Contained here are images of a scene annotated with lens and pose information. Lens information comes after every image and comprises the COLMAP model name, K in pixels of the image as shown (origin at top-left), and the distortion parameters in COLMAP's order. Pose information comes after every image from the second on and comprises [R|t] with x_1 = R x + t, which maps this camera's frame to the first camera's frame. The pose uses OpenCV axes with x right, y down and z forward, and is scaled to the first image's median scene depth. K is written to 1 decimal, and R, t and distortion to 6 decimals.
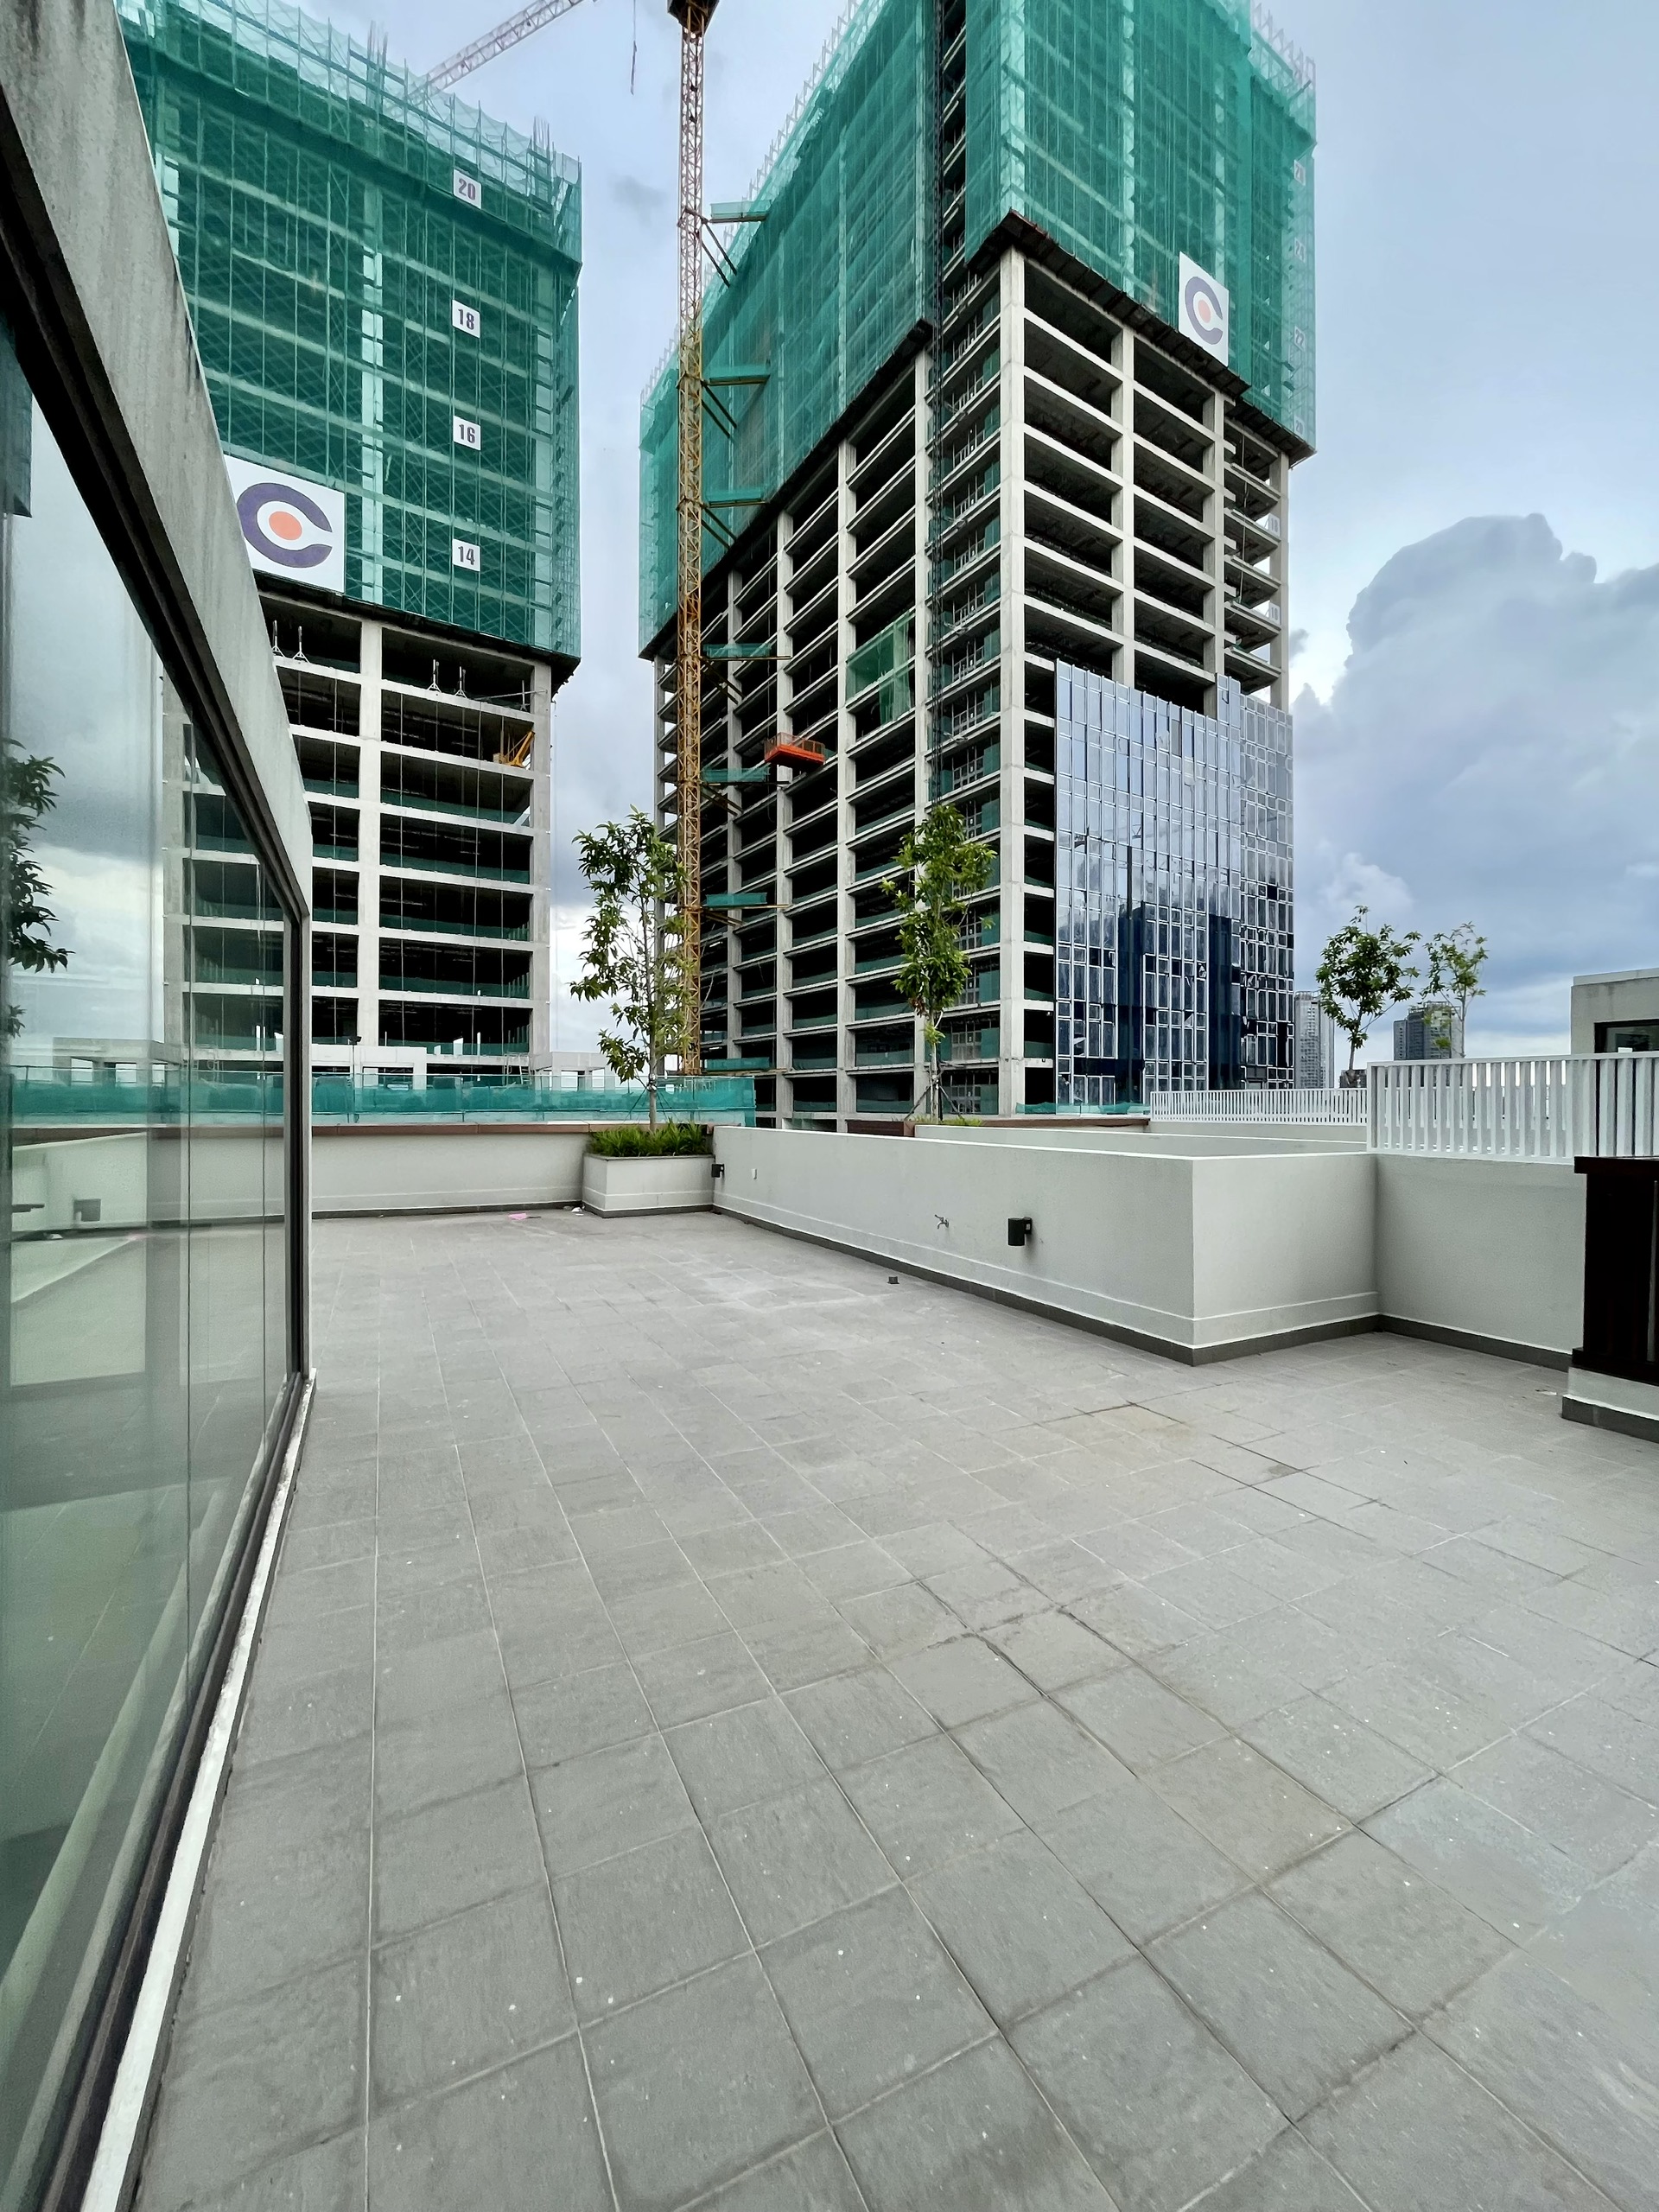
lens RADIAL K [[891.2, 0, 829.7], [0, 891.2, 1090.8], [0, 0, 1]] dist [0.004959, -0.001624]
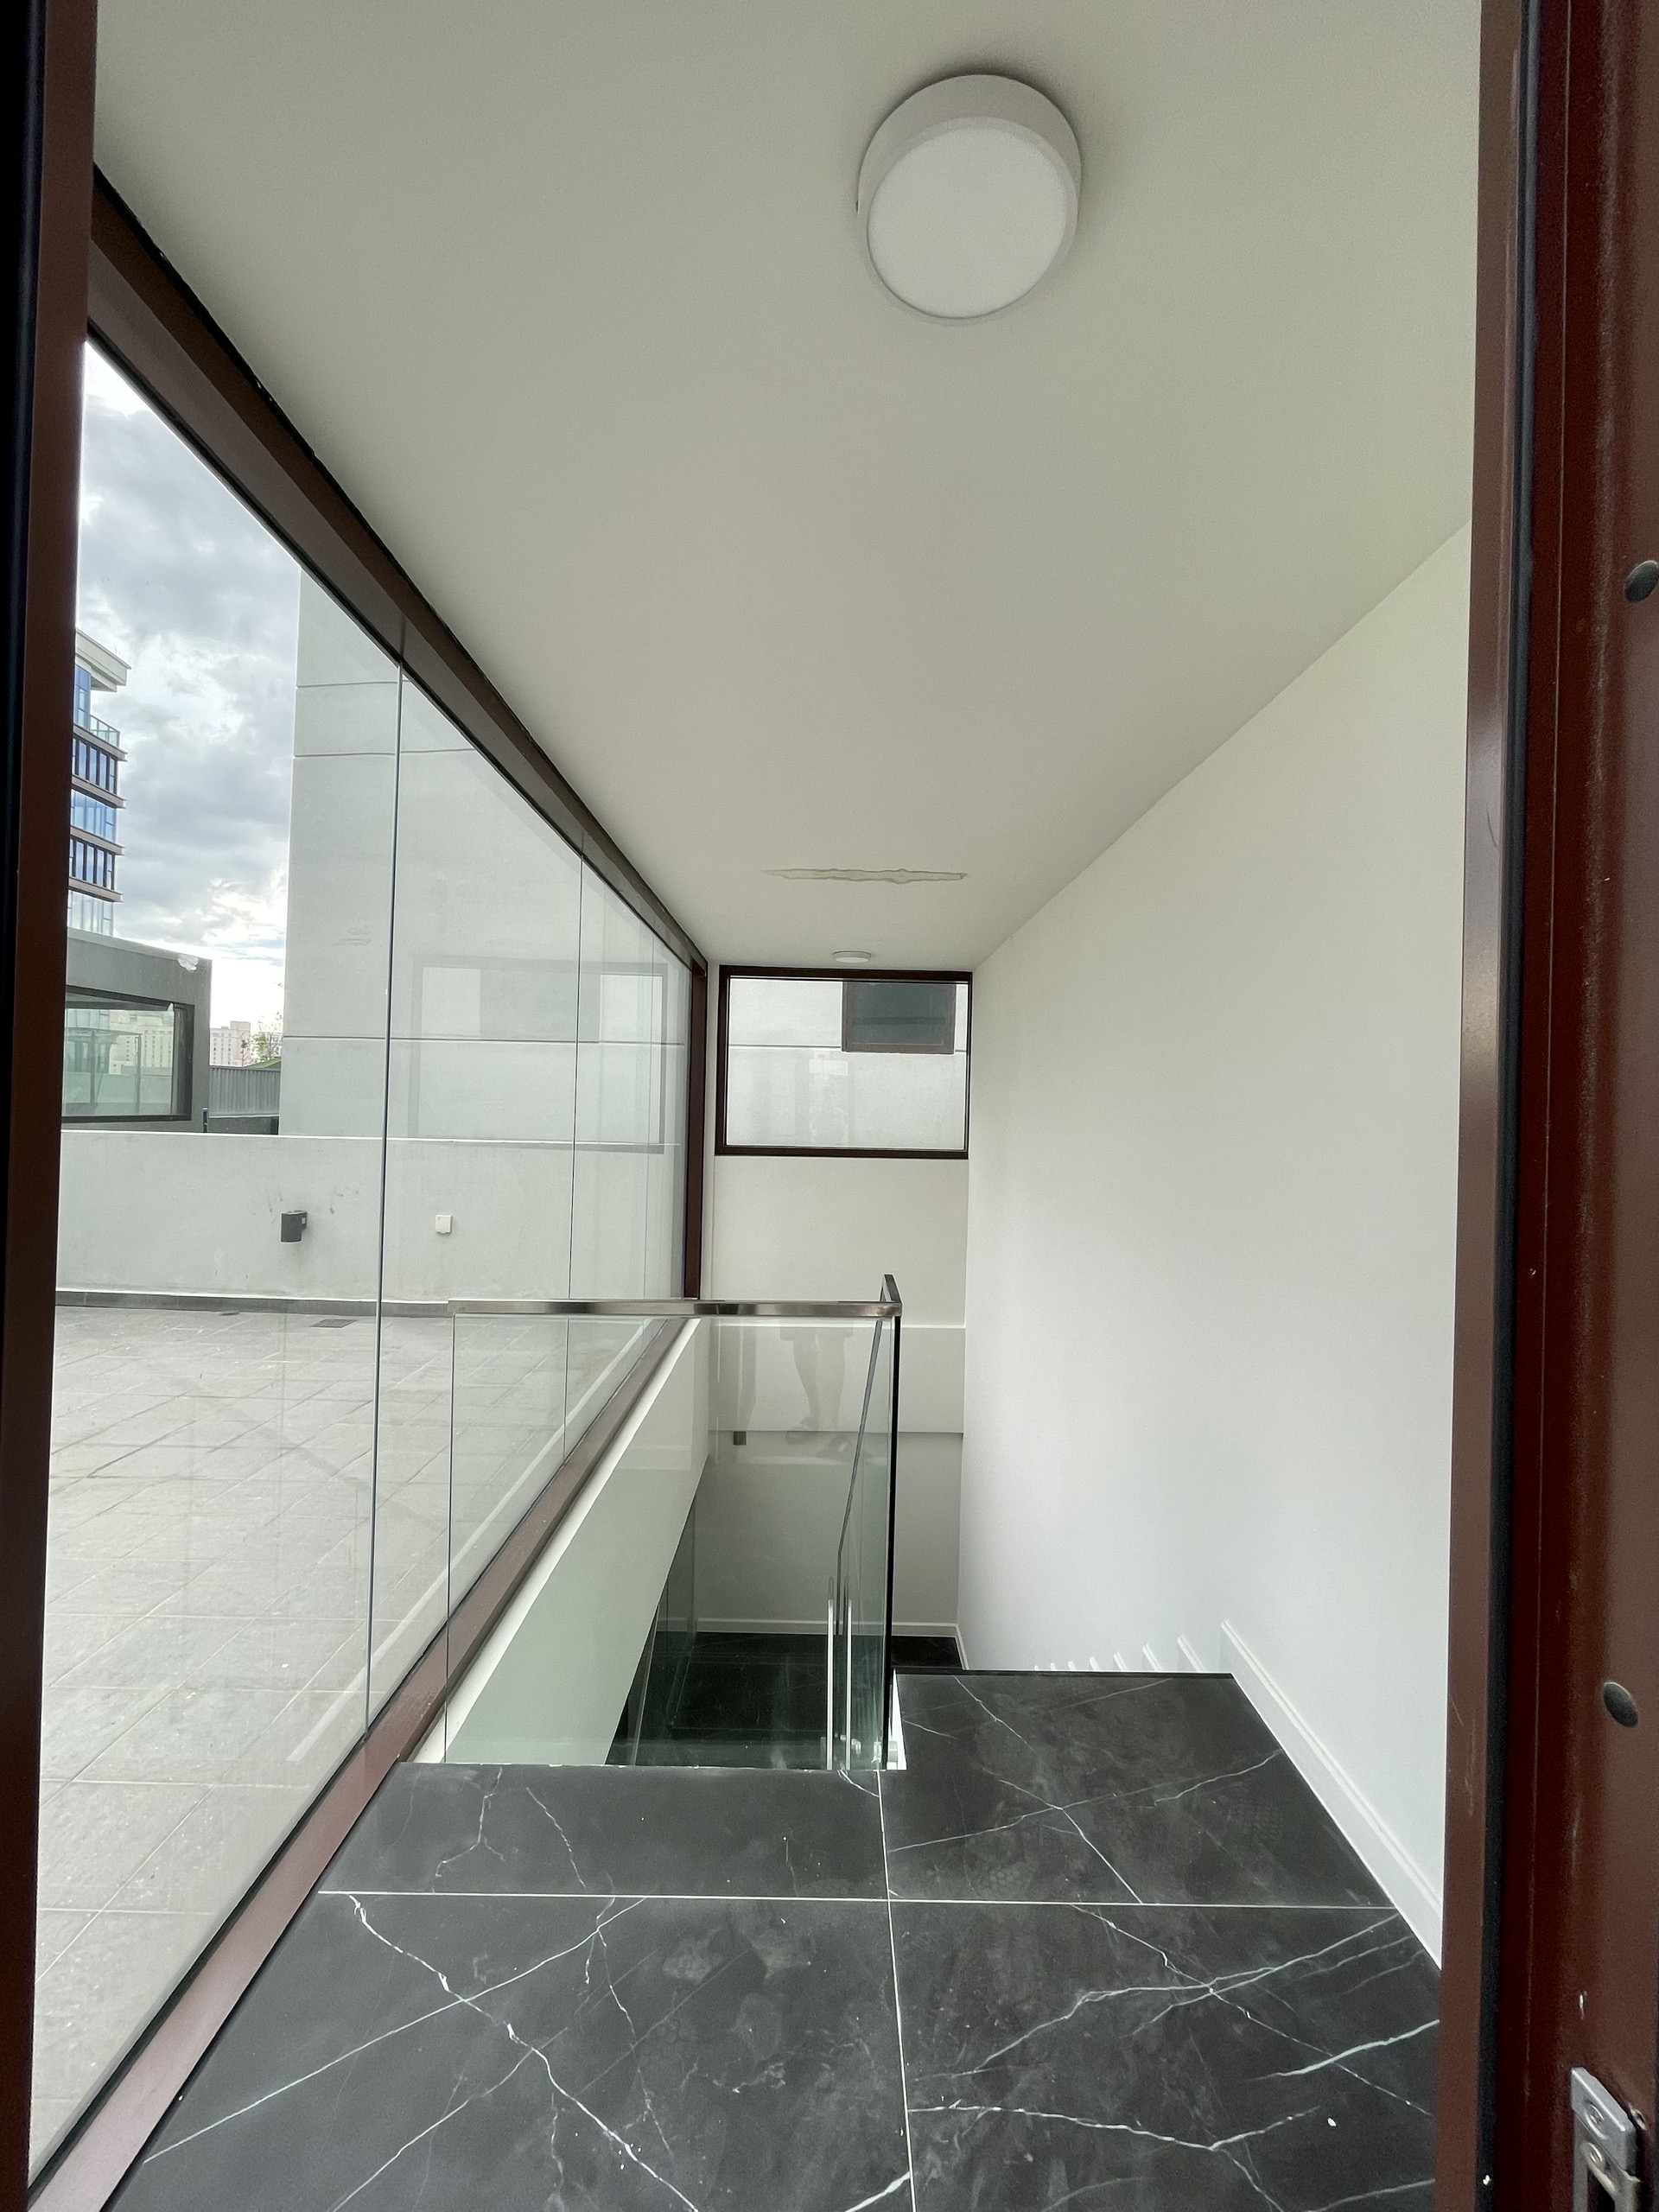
lens RADIAL K [[891.2, 0, 835.3], [0, 891.2, 1107.1], [0, 0, 1]] dist [0.004959, -0.001624]
pose [[-0.897732, -0.020937, 0.440044, -0.057982], [-0.029065, 0.999509, -0.011739, 0.001629], [-0.439582, -0.023329, -0.897899, 0.070380]]
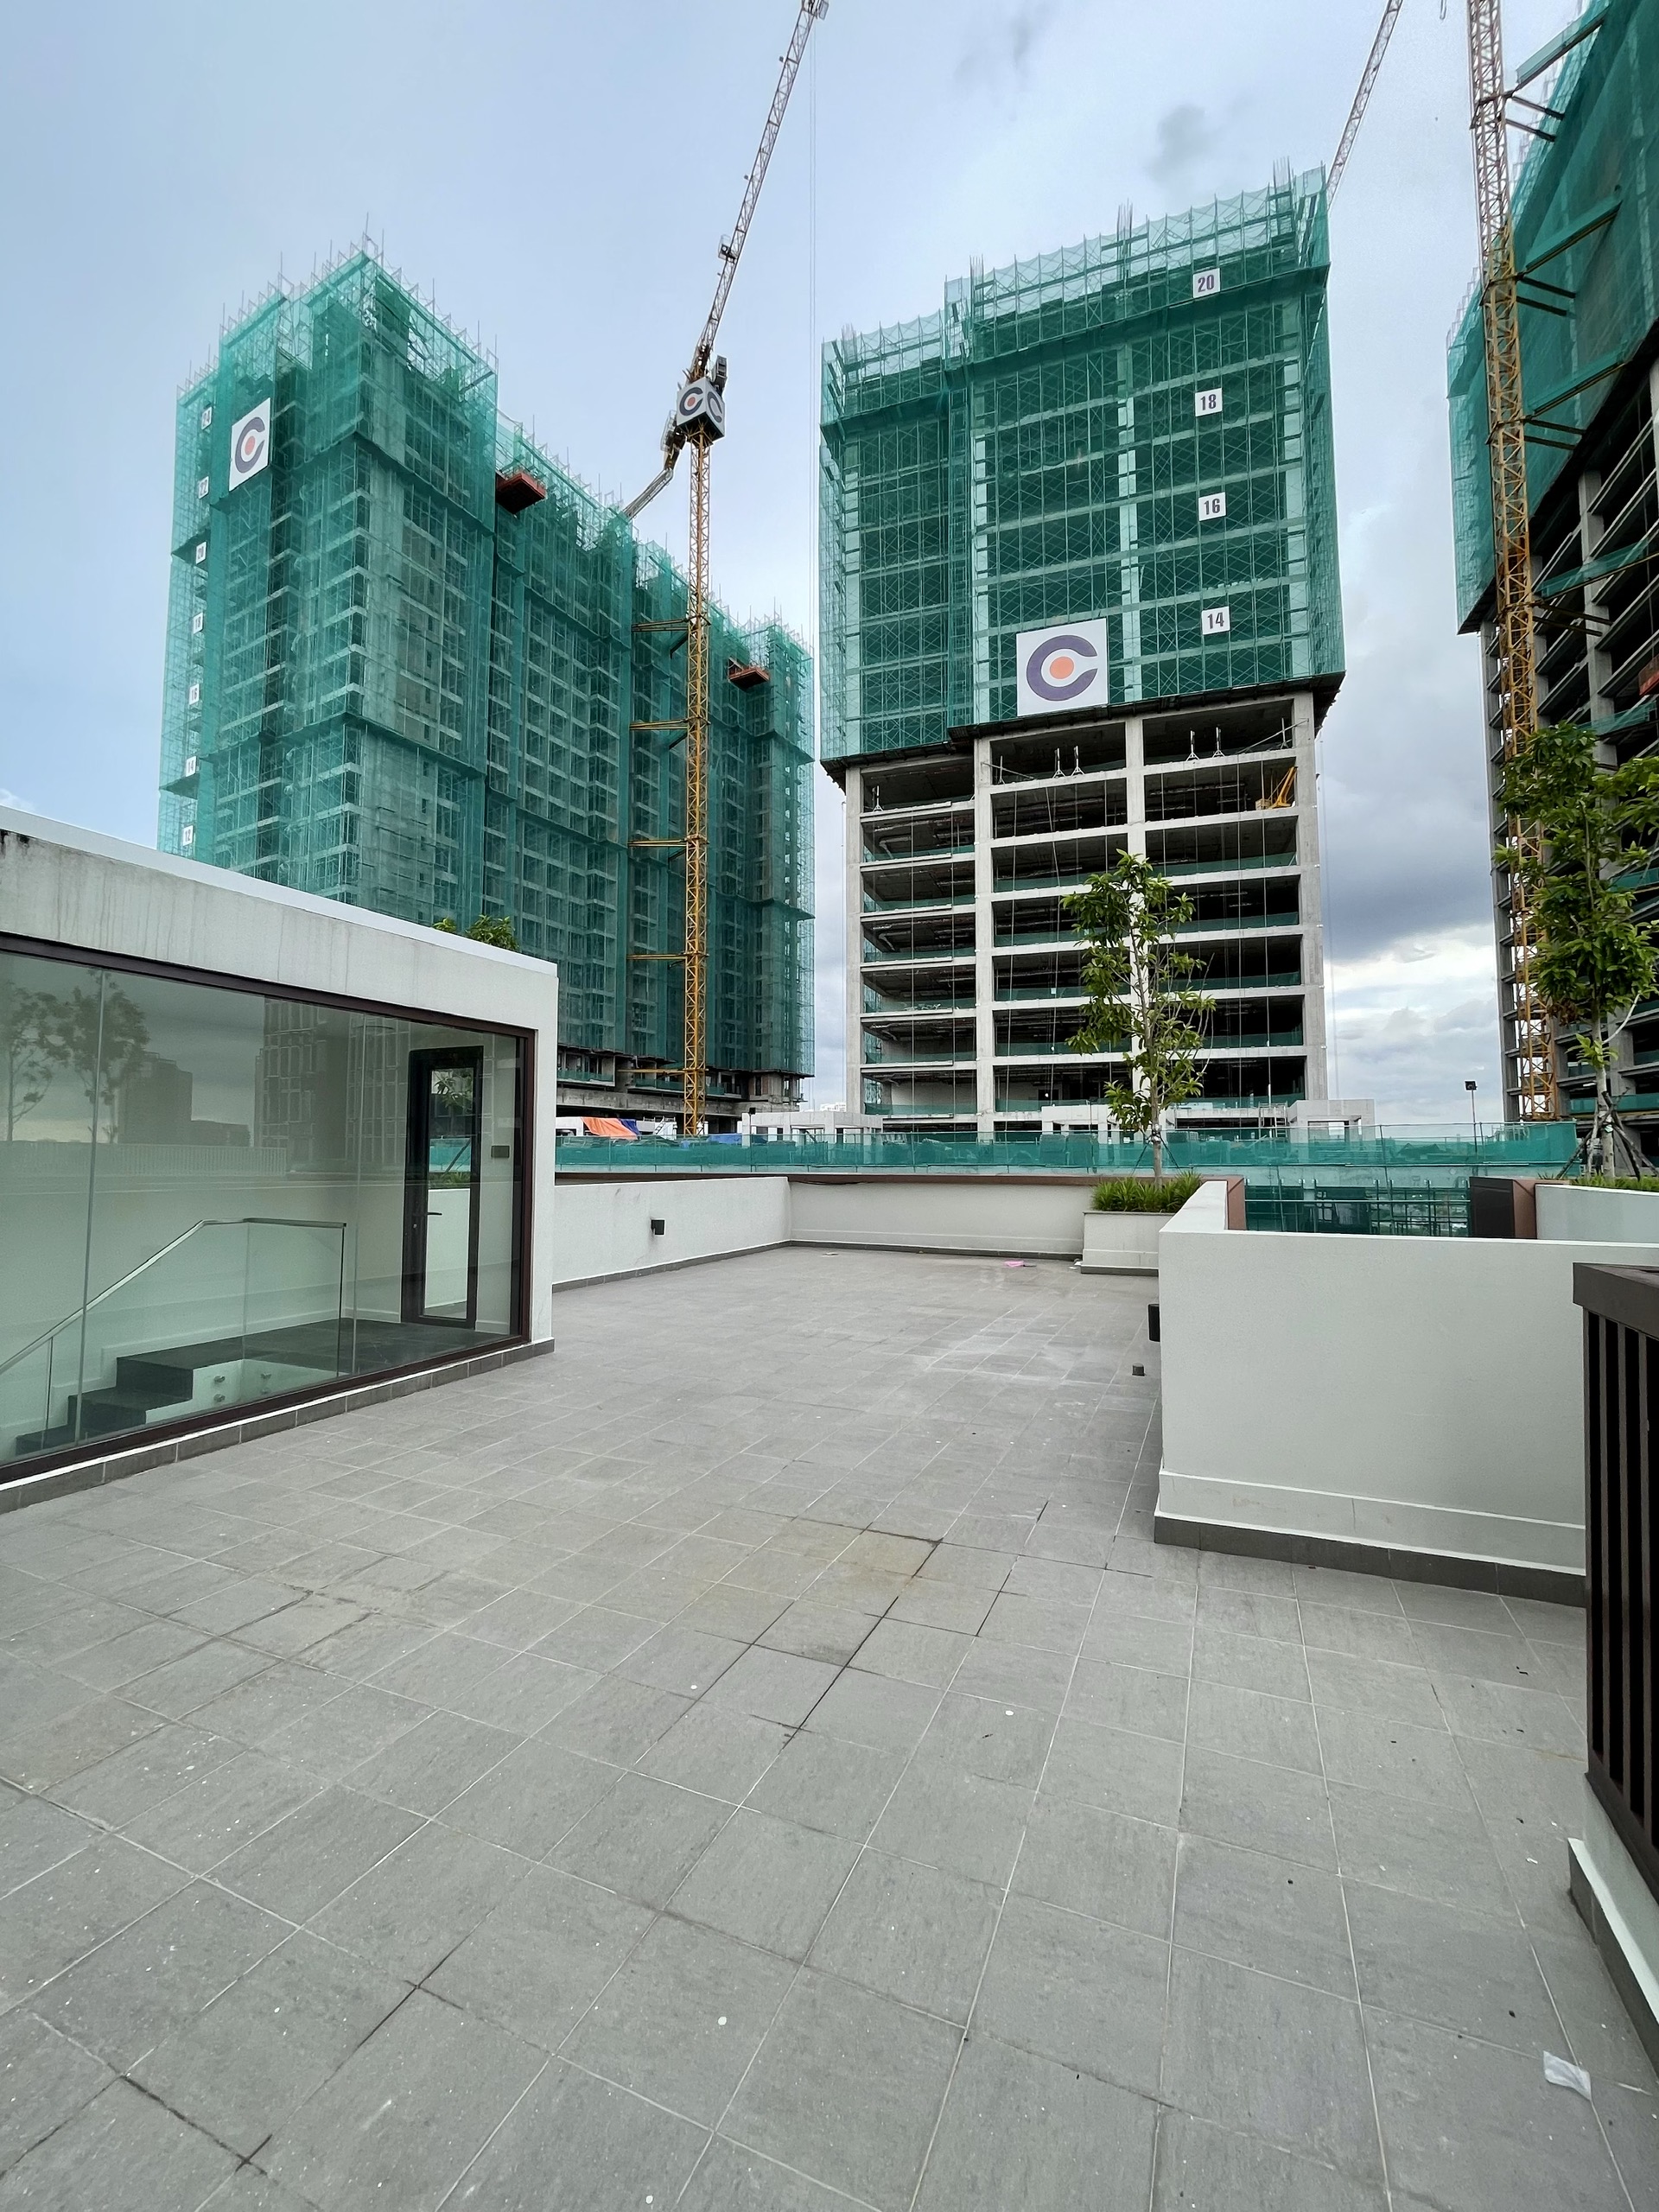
lens RADIAL K [[891.2, 0, 839.1], [0, 891.2, 1091.4], [0, 0, 1]] dist [0.004959, -0.001624]
pose [[0.641760, -0.057221, -0.764768, 0.064094], [0.010438, 0.997772, -0.065896, 0.000967], [0.766835, 0.034307, 0.640927, 0.030788]]
